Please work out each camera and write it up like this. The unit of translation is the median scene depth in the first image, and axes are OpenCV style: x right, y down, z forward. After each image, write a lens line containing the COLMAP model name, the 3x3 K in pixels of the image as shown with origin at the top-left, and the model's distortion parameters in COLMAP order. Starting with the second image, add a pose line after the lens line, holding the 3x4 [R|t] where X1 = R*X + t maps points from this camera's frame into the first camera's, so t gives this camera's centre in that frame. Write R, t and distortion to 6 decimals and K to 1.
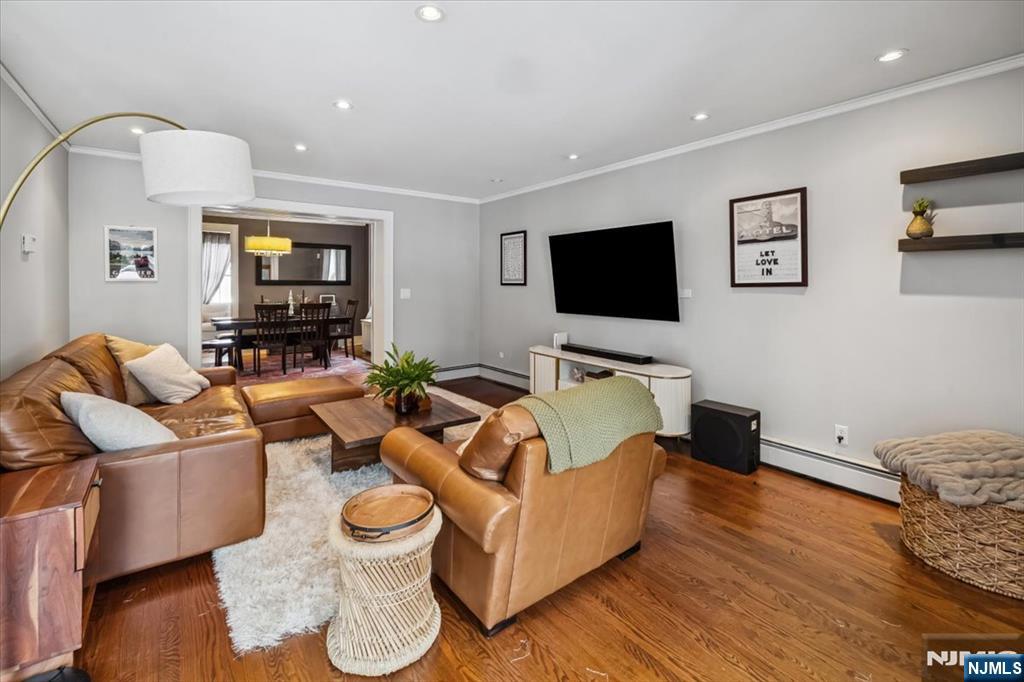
lens RADIAL K [[444.6, 0, 509.0], [0, 444.6, 343.2], [0, 0, 1]] dist [0.000153, -0.000051]
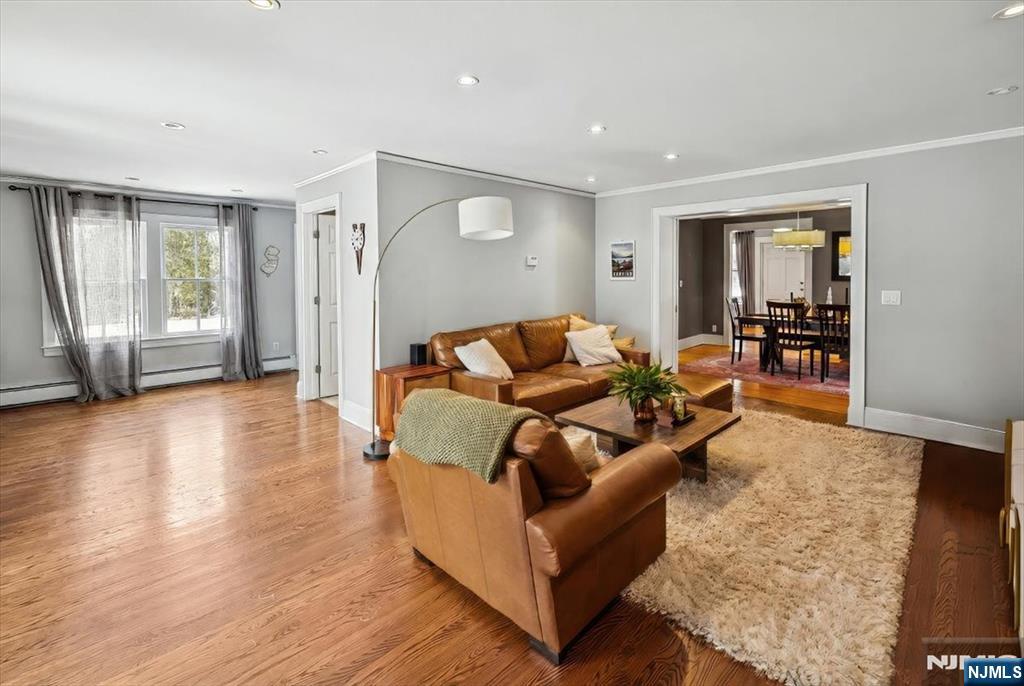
lens RADIAL K [[444.6, 0, 508.5], [0, 444.6, 341.2], [0, 0, 1]] dist [0.000153, -0.000051]
pose [[0.149494, 0.135450, -0.979441, 0.534819], [-0.129402, 0.984733, 0.116431, -0.066251], [0.980258, 0.109336, 0.164739, 0.440563]]
